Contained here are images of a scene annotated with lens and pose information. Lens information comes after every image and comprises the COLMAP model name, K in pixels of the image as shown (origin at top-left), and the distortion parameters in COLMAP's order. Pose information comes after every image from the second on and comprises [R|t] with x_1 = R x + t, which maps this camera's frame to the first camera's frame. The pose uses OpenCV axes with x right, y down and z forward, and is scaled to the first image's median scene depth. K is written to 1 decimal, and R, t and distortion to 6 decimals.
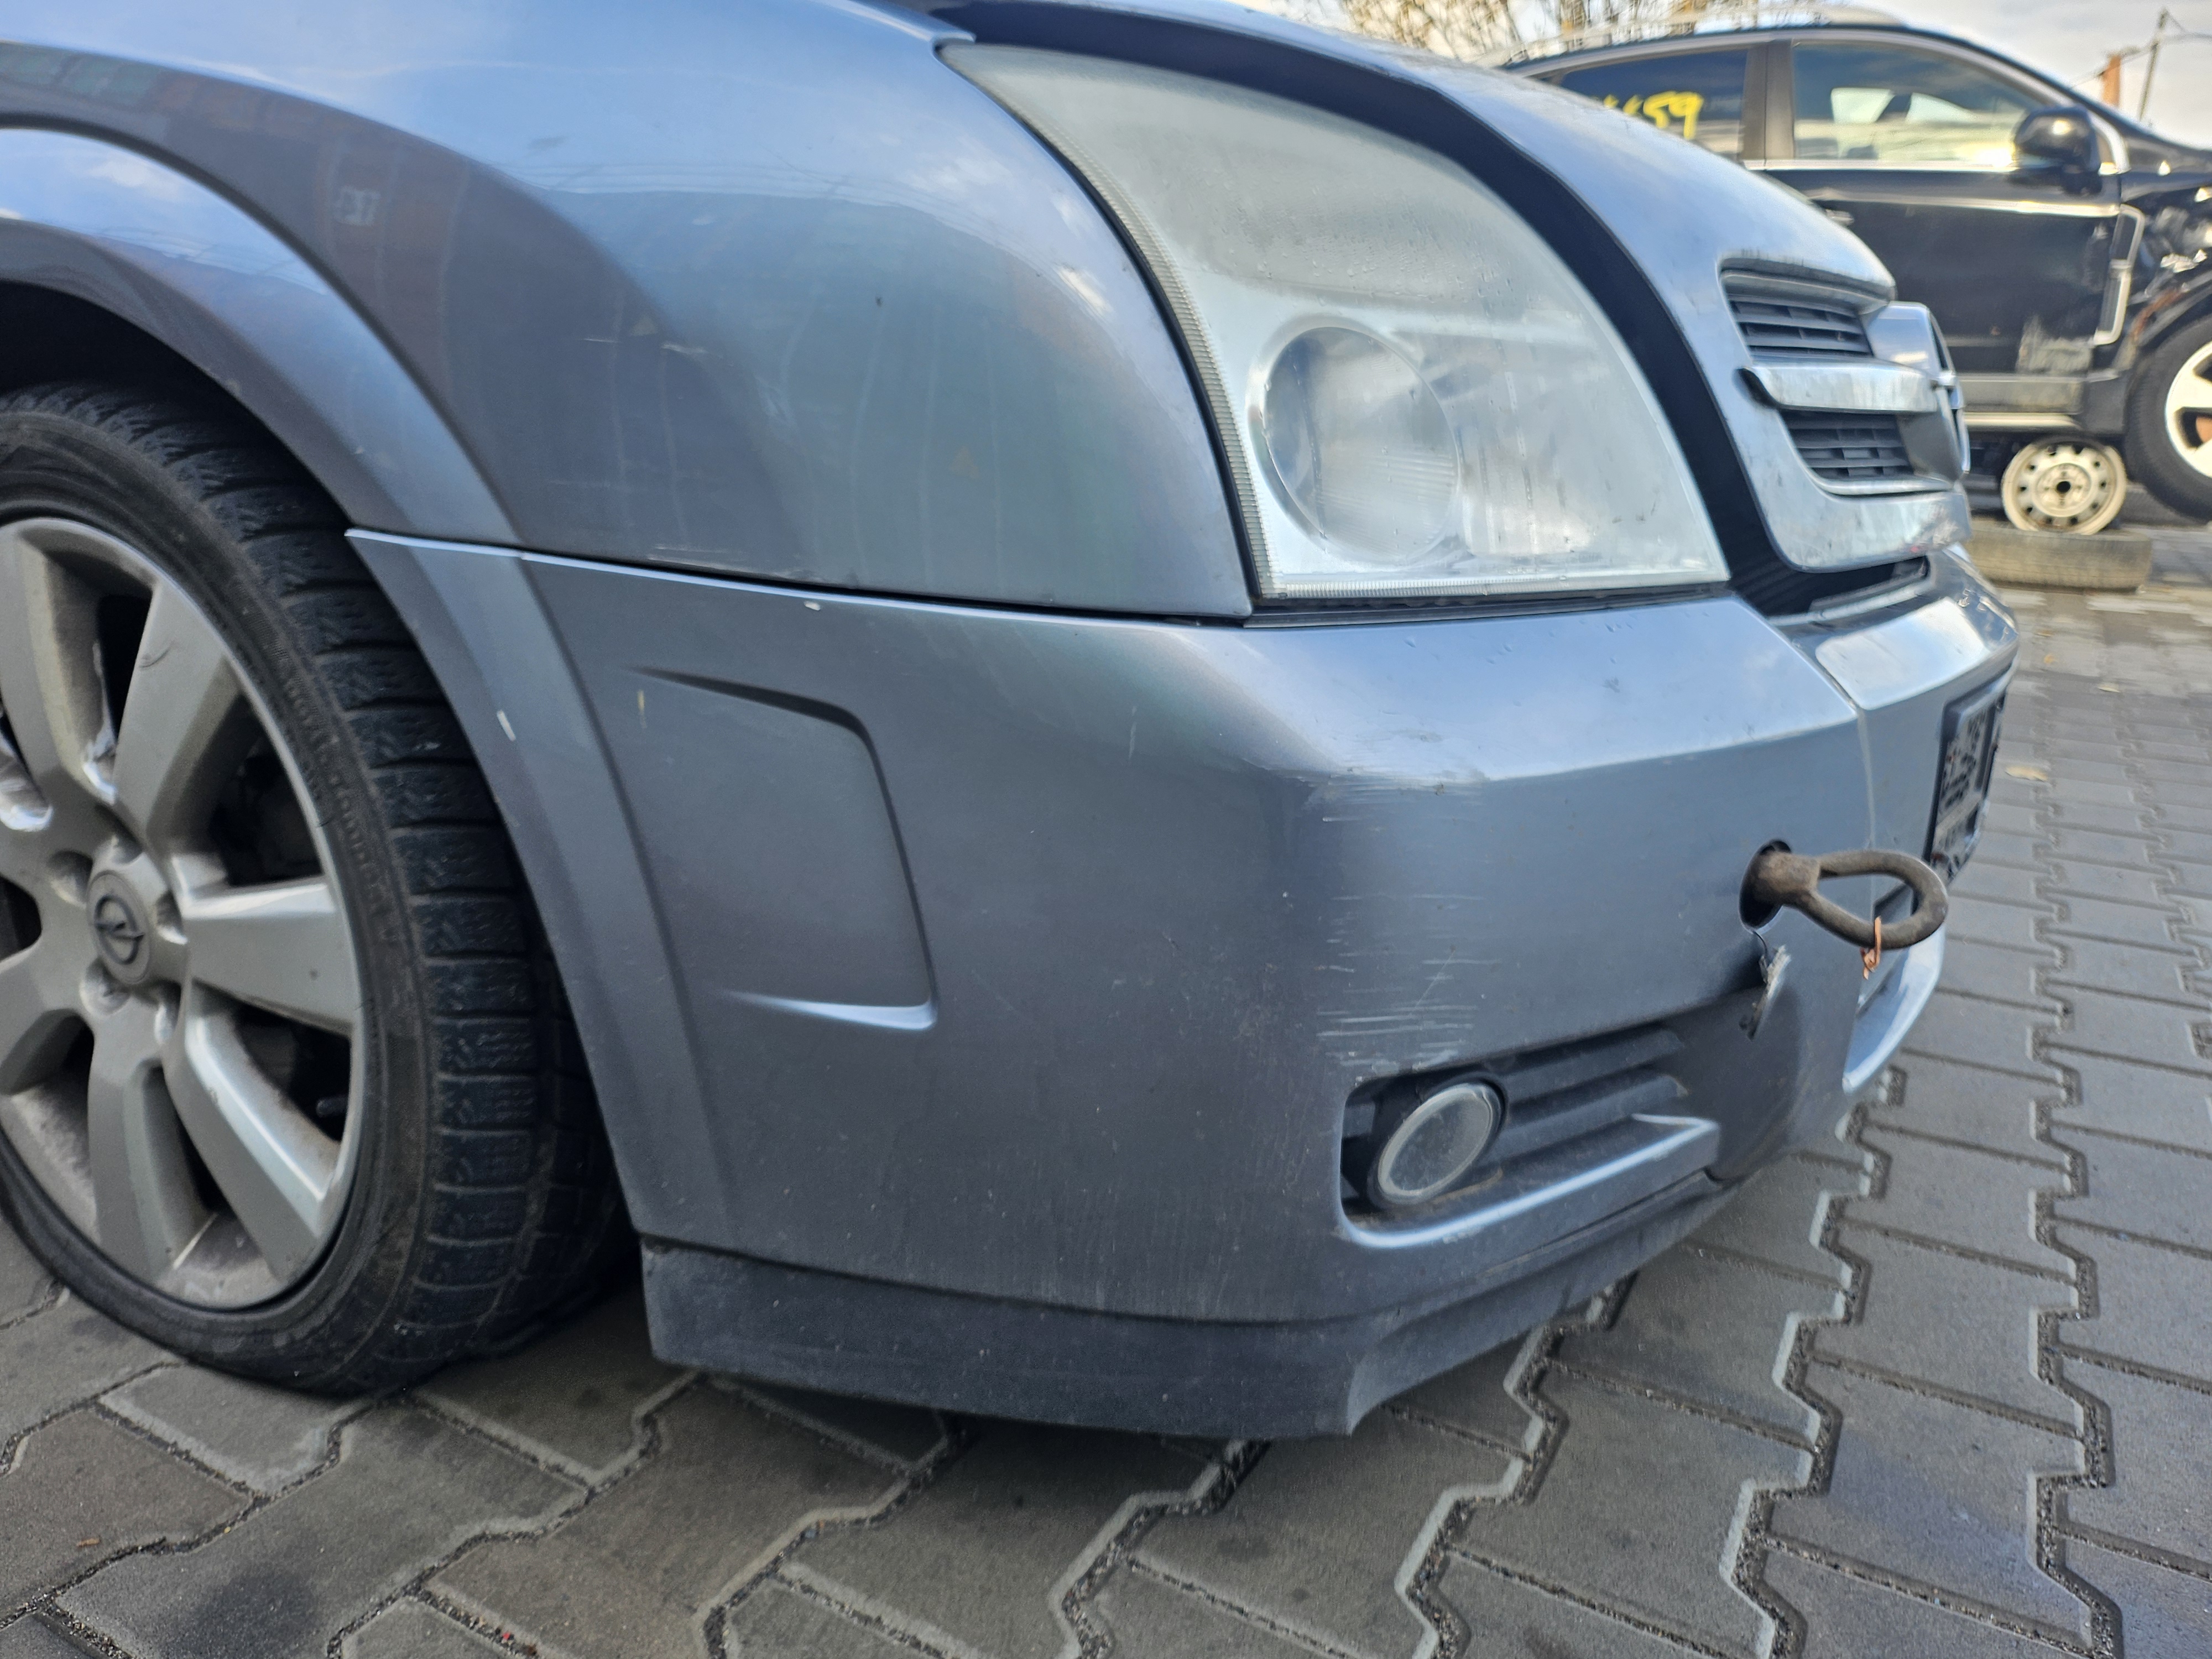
lens RADIAL K [[1543.3, 0, 1099.6], [0, 1543.3, 825.2], [0, 0, 1]] dist [0.051573, -0.052876]
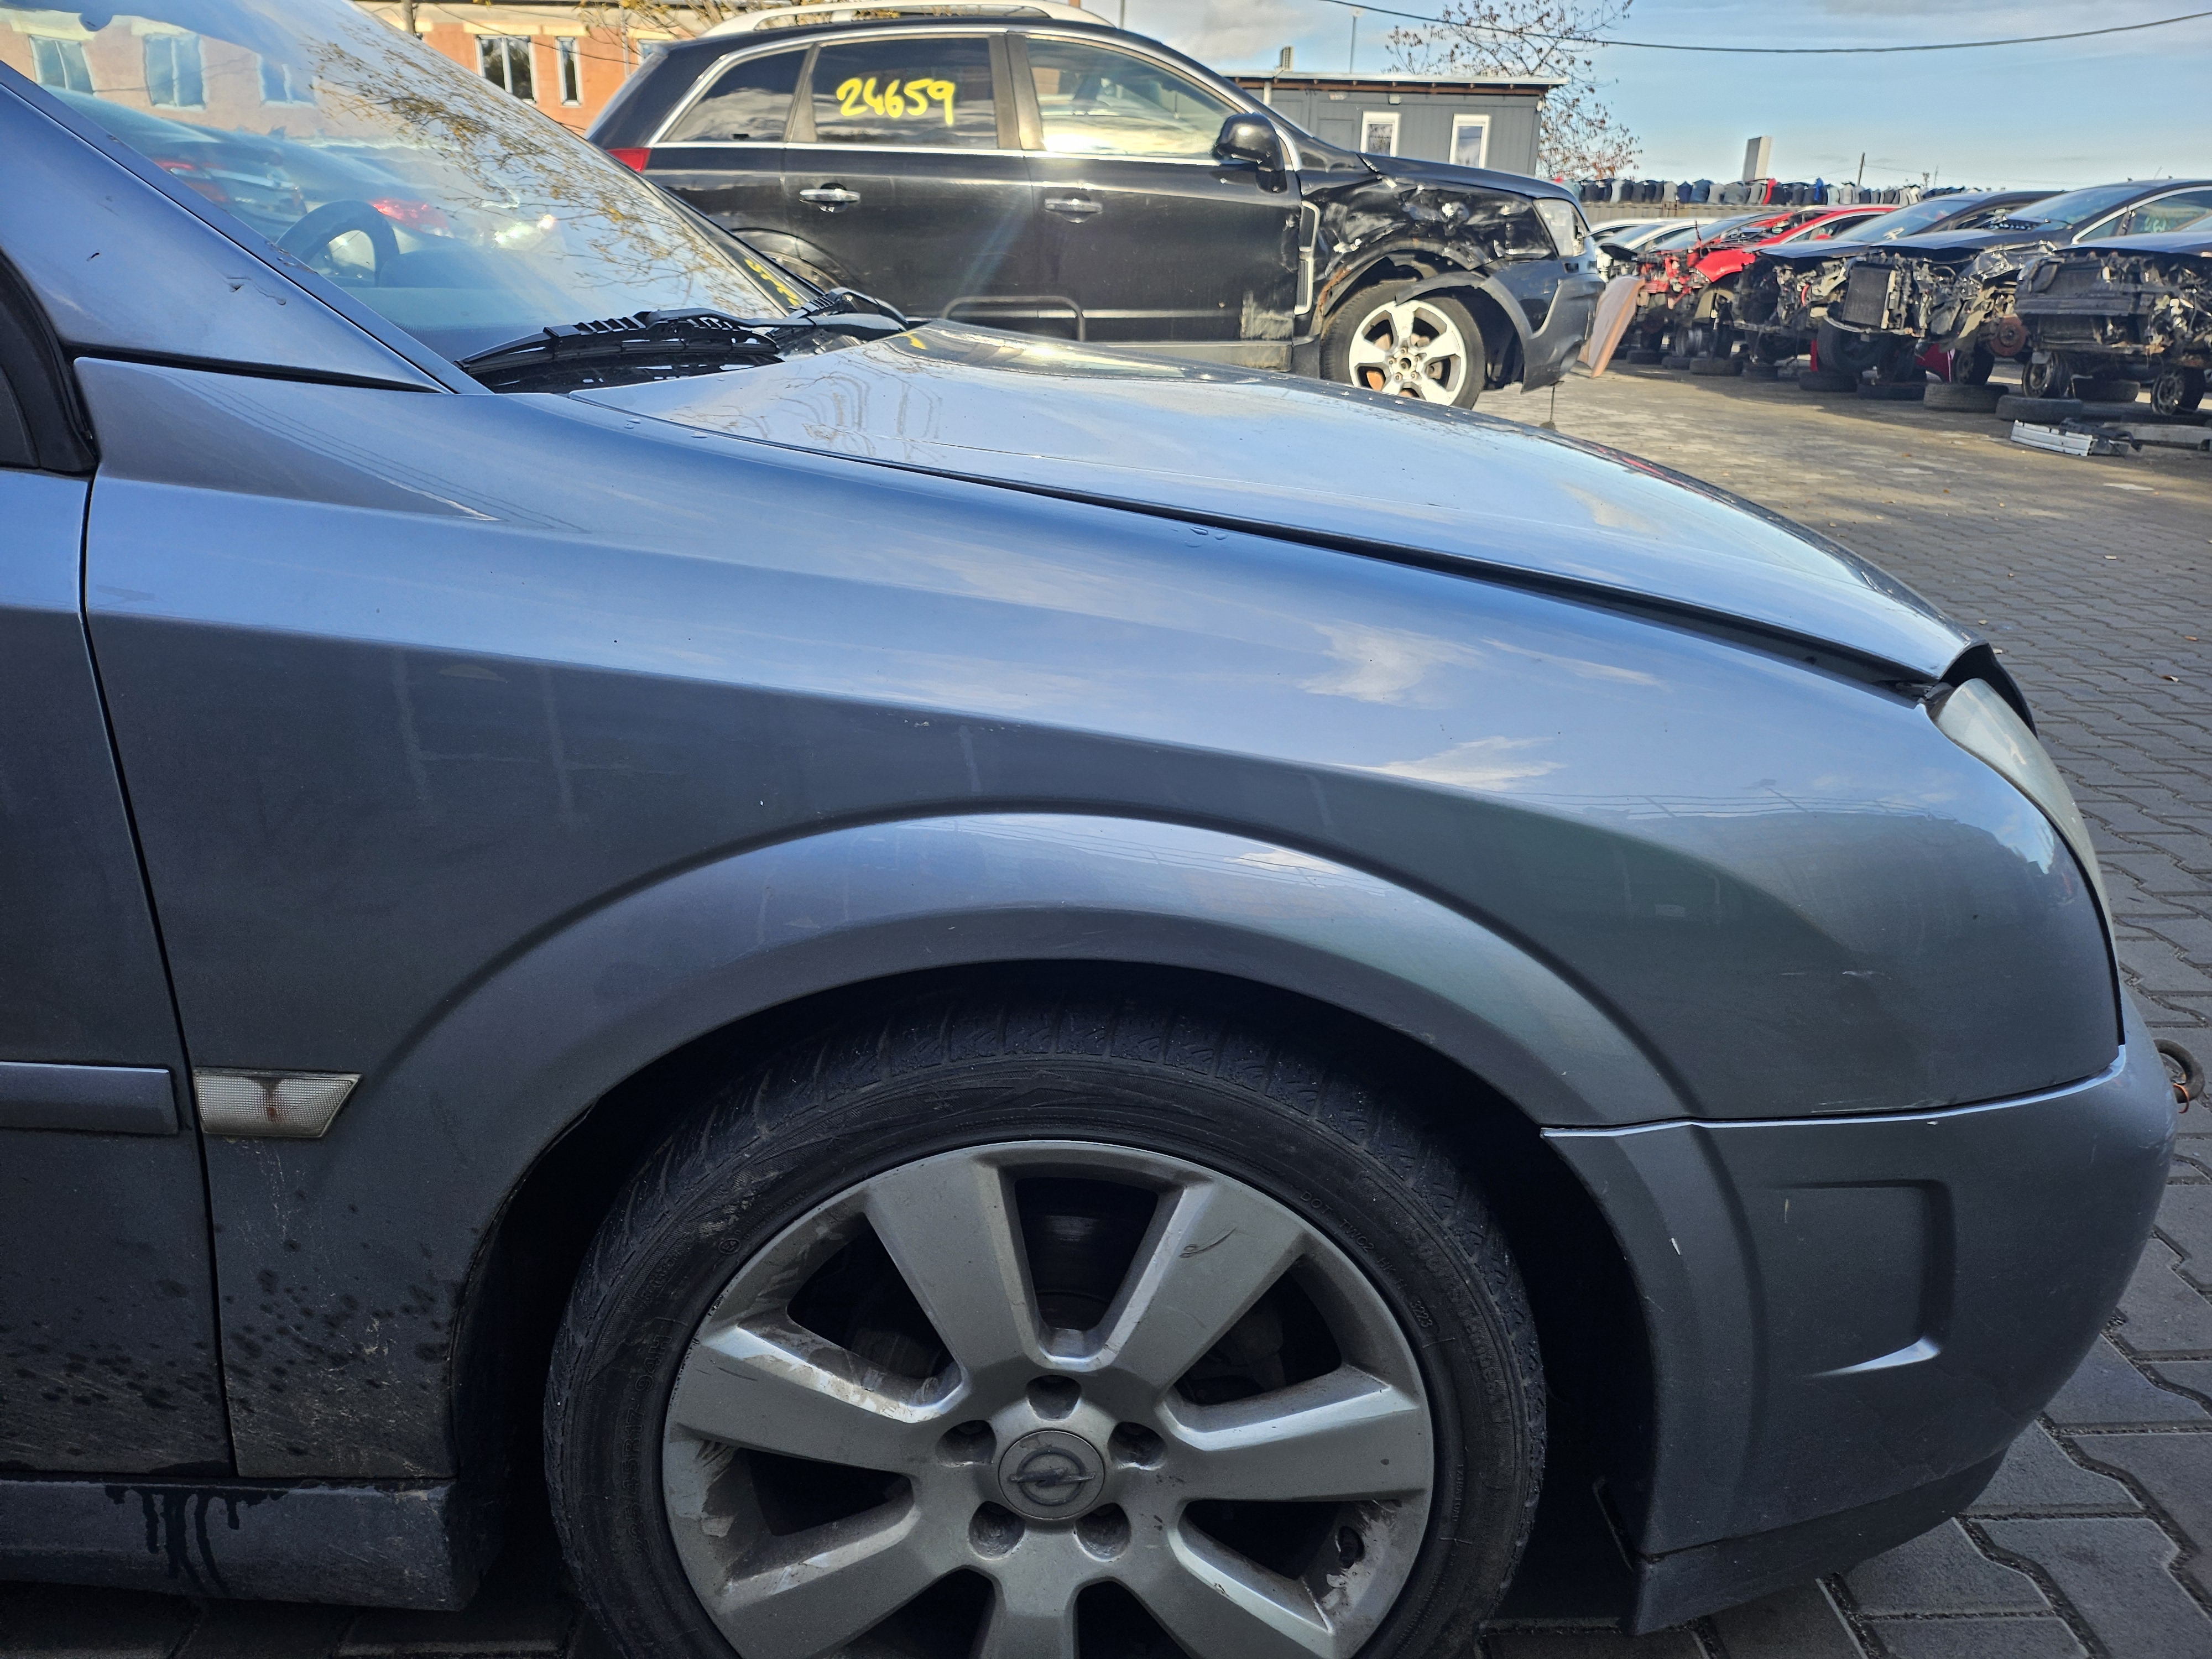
lens RADIAL K [[1543.3, 0, 1099.7], [0, 1543.3, 832.1], [0, 0, 1]] dist [0.051573, -0.052876]
pose [[0.851195, -0.198235, 0.485972, -0.169056], [0.161430, 0.979927, 0.116978, -0.079012], [-0.499407, -0.021120, 0.866110, 0.013799]]
